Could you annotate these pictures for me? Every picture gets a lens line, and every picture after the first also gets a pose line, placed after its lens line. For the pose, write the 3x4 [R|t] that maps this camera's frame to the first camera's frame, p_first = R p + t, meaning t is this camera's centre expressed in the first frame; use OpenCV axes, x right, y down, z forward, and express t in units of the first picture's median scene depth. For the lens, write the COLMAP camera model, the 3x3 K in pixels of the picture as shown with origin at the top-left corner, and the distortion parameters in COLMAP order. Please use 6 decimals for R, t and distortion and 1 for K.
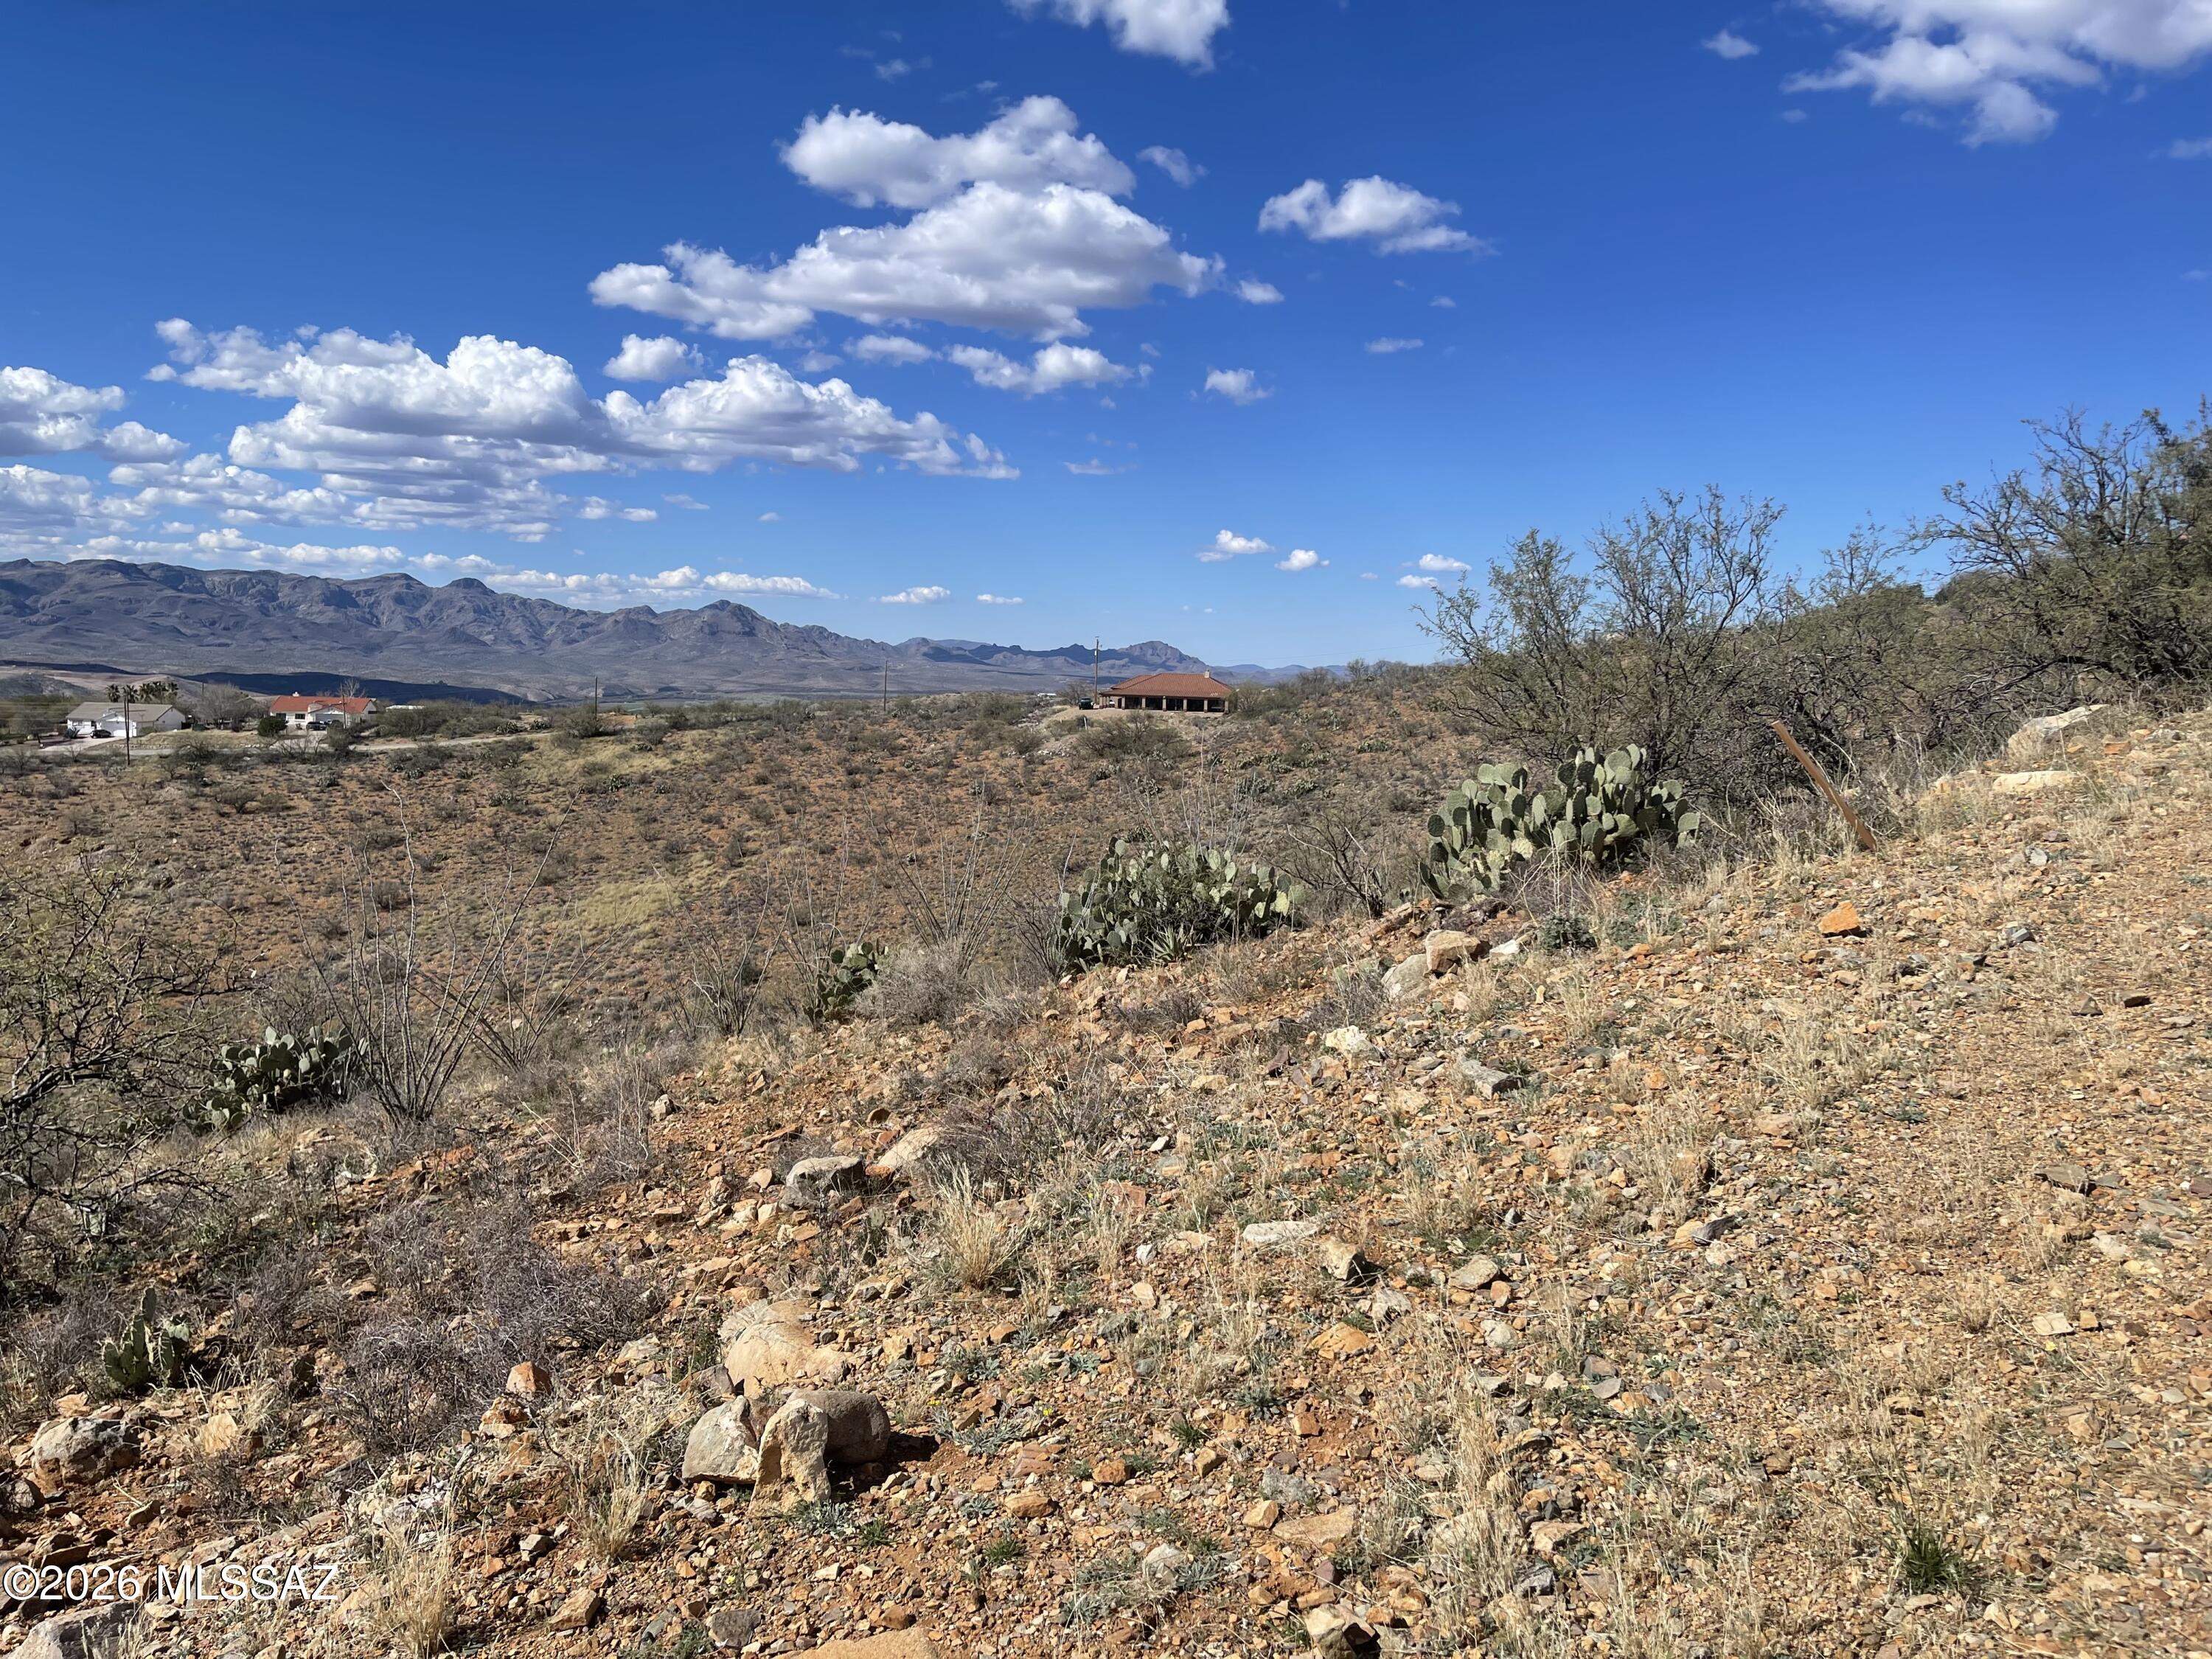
lens RADIAL K [[1663.6, 0, 1116.8], [0, 1663.6, 831.9], [0, 0, 1]] dist [0.075470, -0.099933]
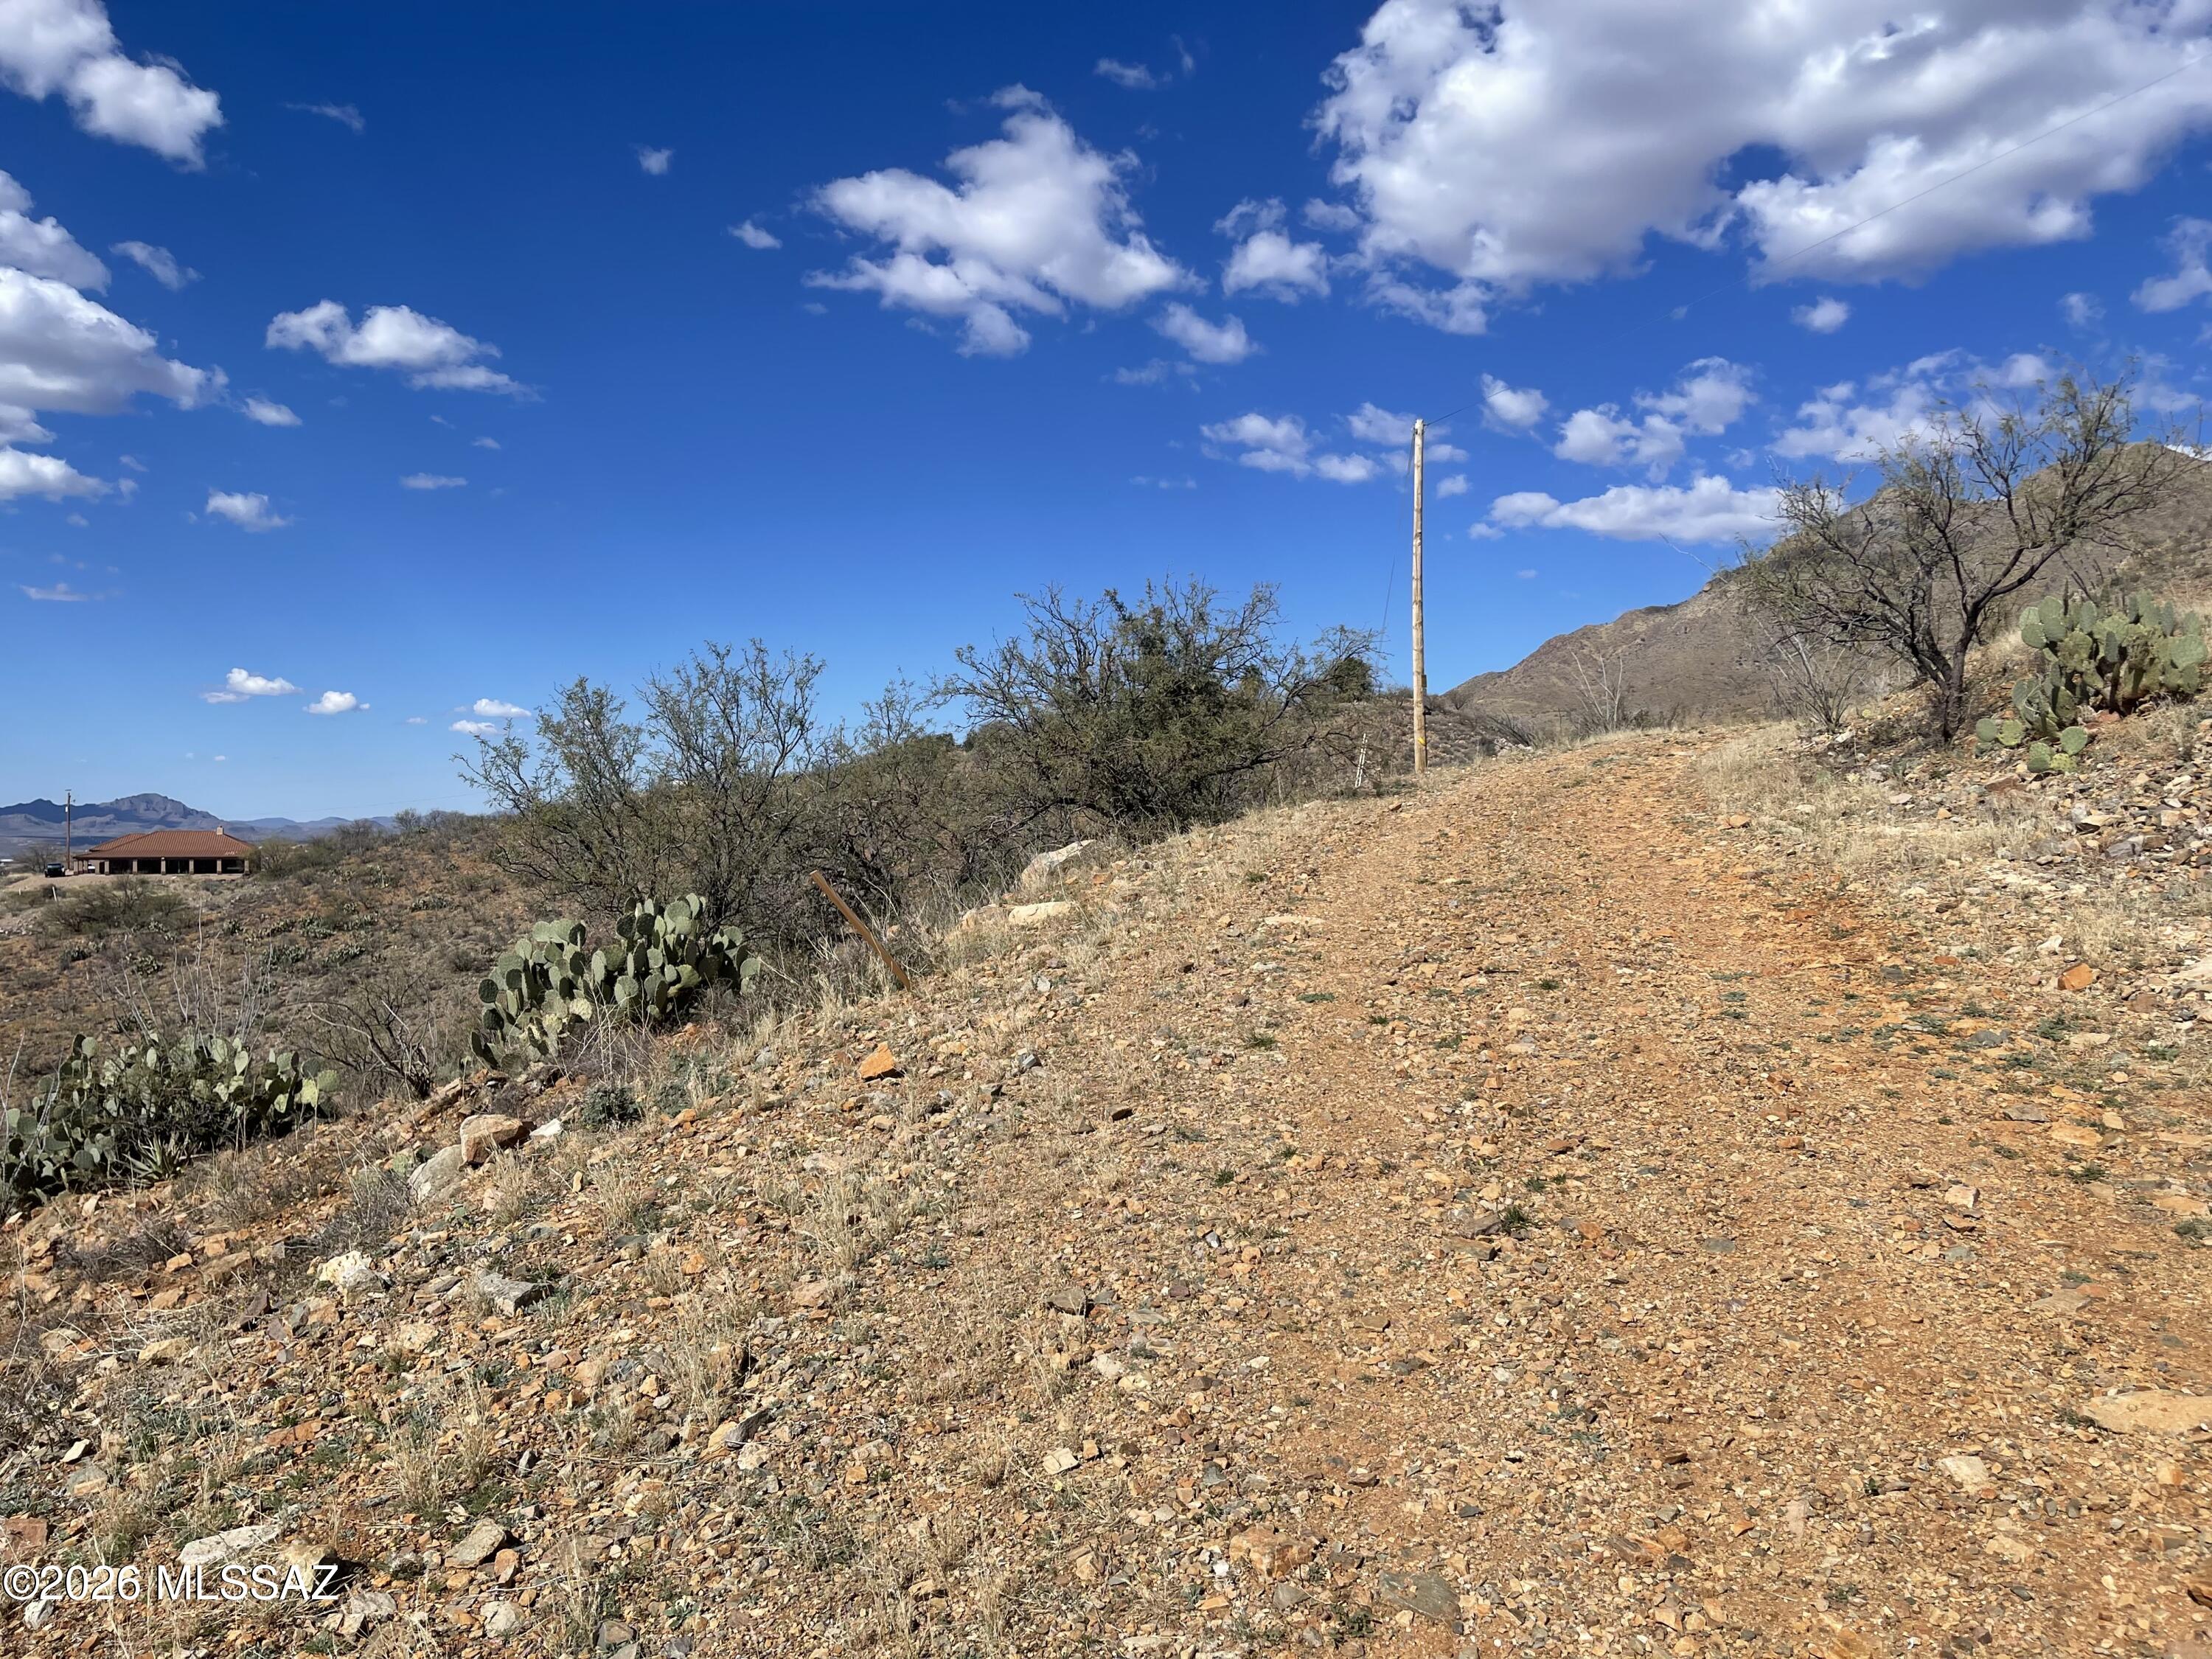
lens RADIAL K [[1663.6, 0, 1116.8], [0, 1663.6, 831.9], [0, 0, 1]] dist [0.075470, -0.099933]
pose [[0.858025, -0.029220, 0.512776, 0.016549], [0.073329, 0.995122, -0.065994, -0.004837], [-0.508347, 0.094225, 0.855982, 0.016472]]
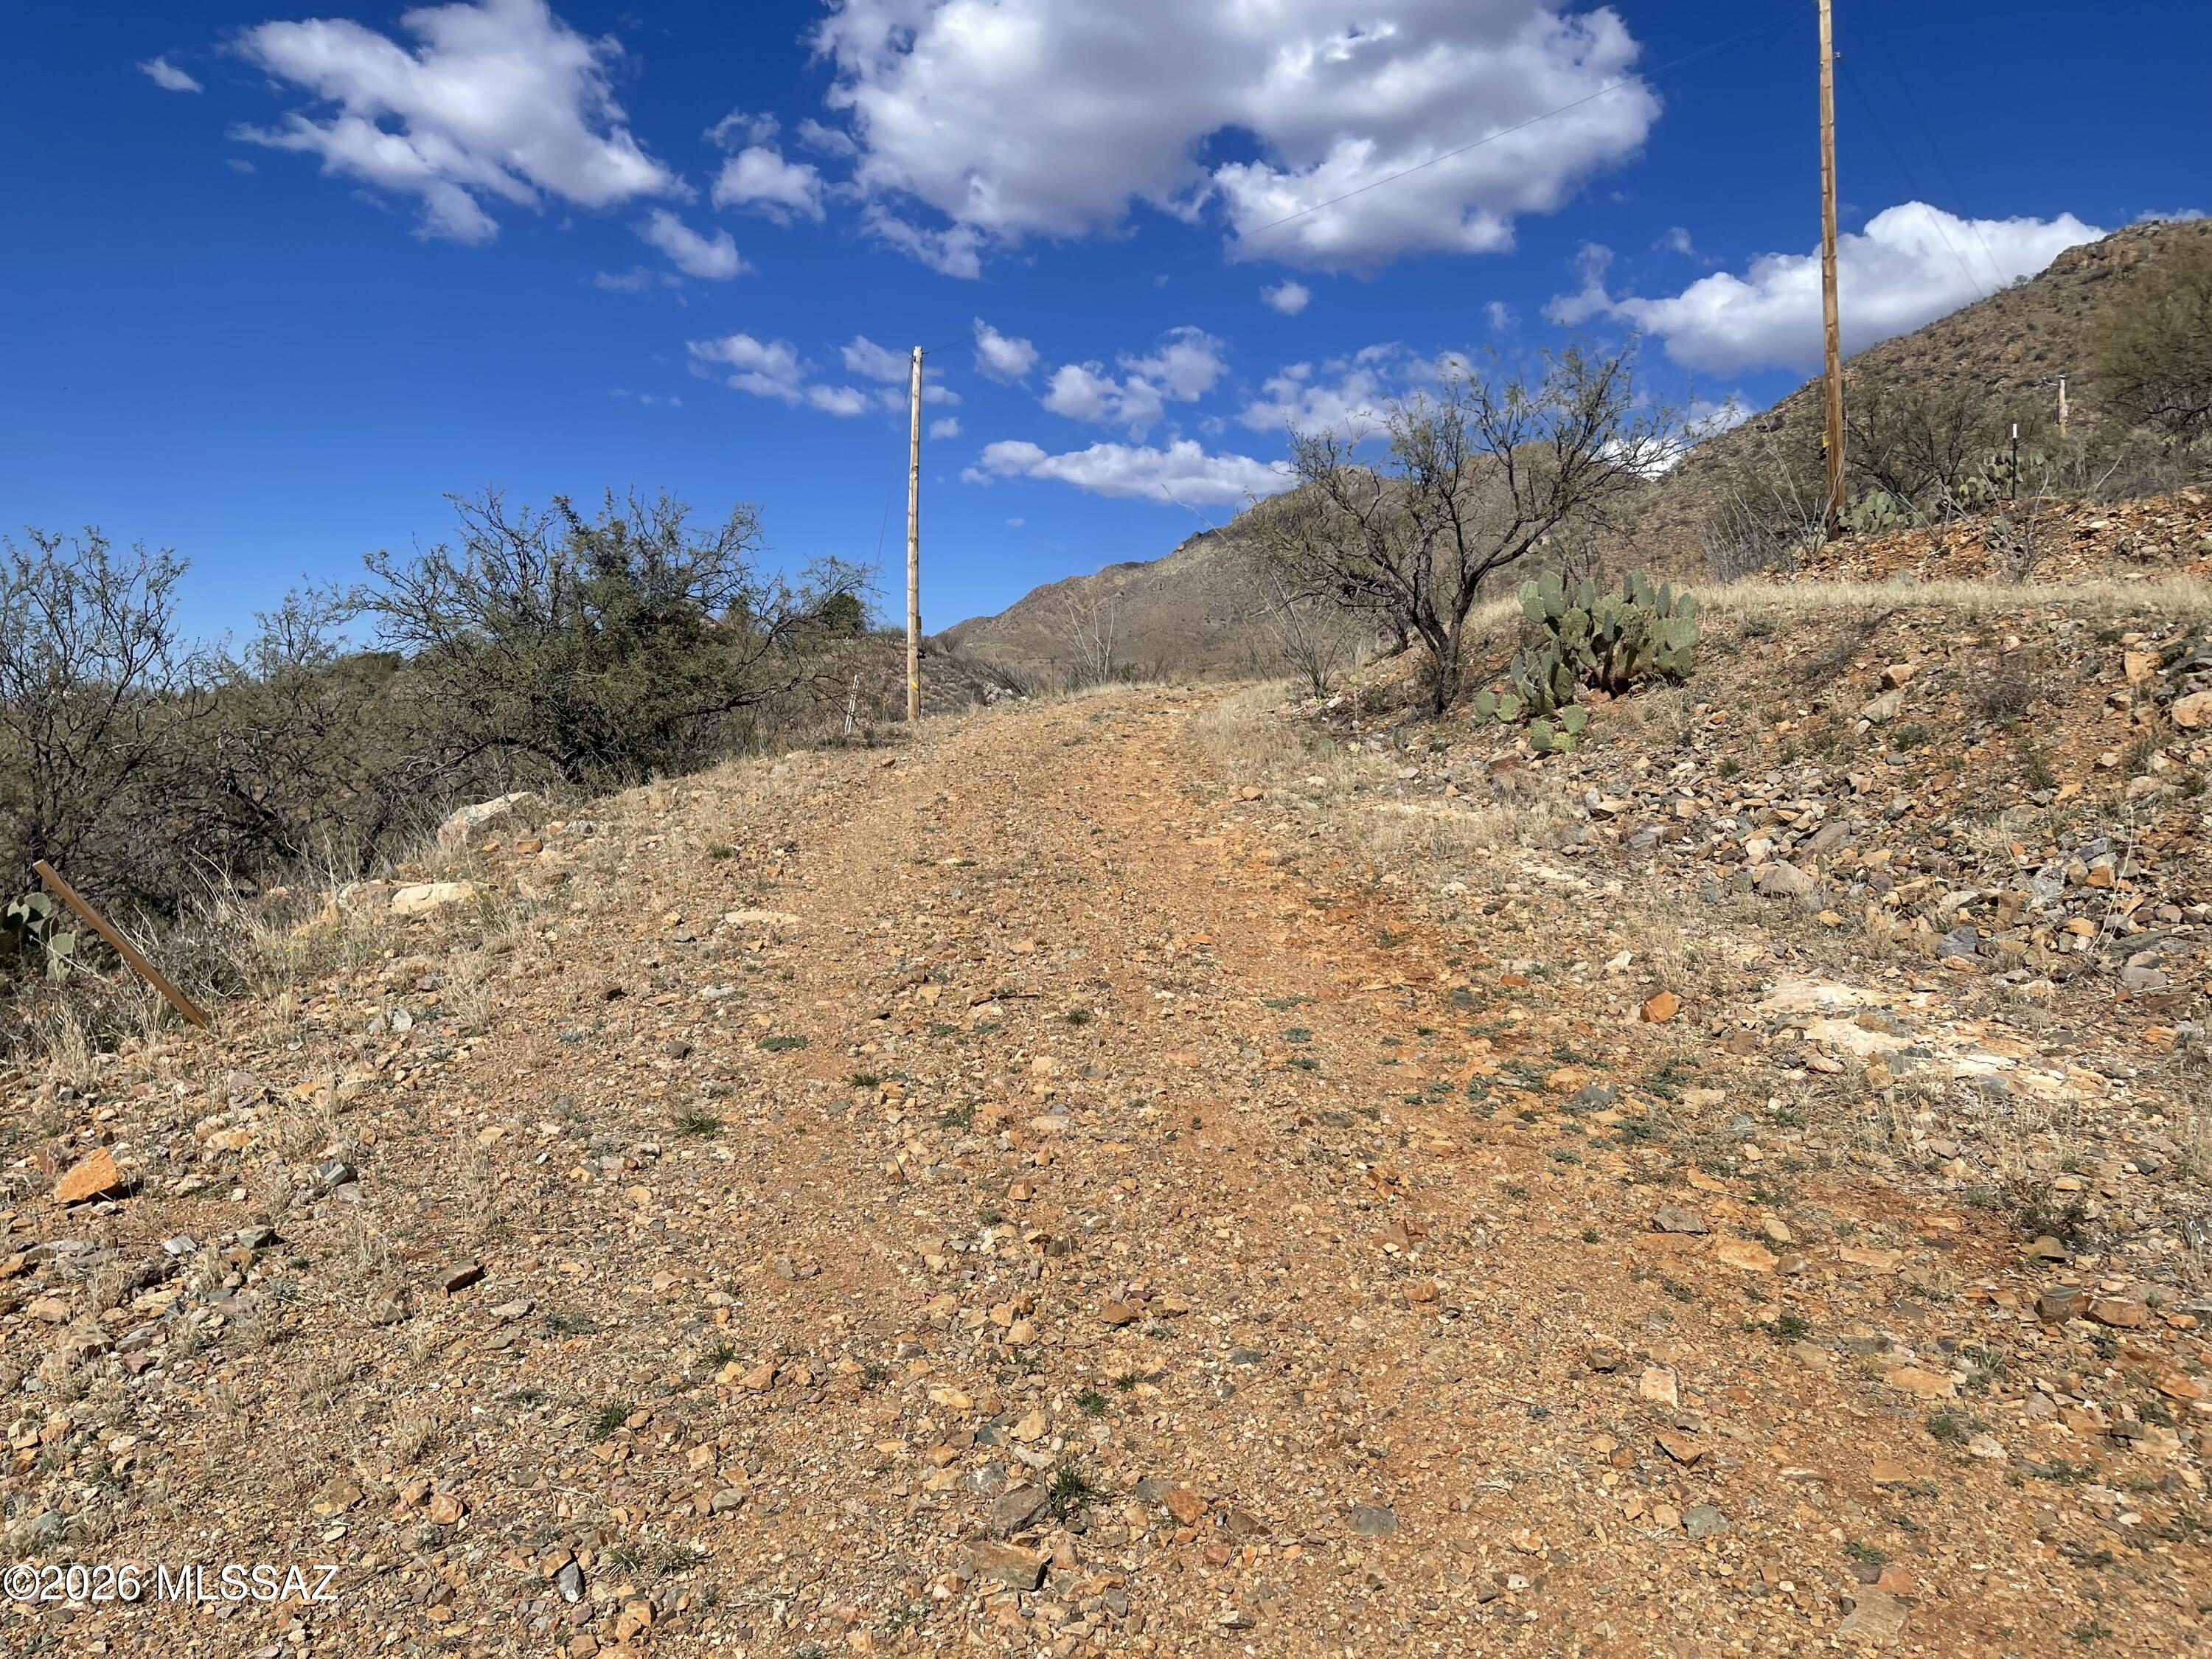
lens RADIAL K [[1663.6, 0, 1116.8], [0, 1663.6, 831.9], [0, 0, 1]] dist [0.075470, -0.099933]
pose [[0.665923, -0.039025, 0.744999, 0.100016], [0.066701, 0.997746, -0.007357, -0.025347], [-0.743032, 0.054591, 0.667025, 0.115852]]
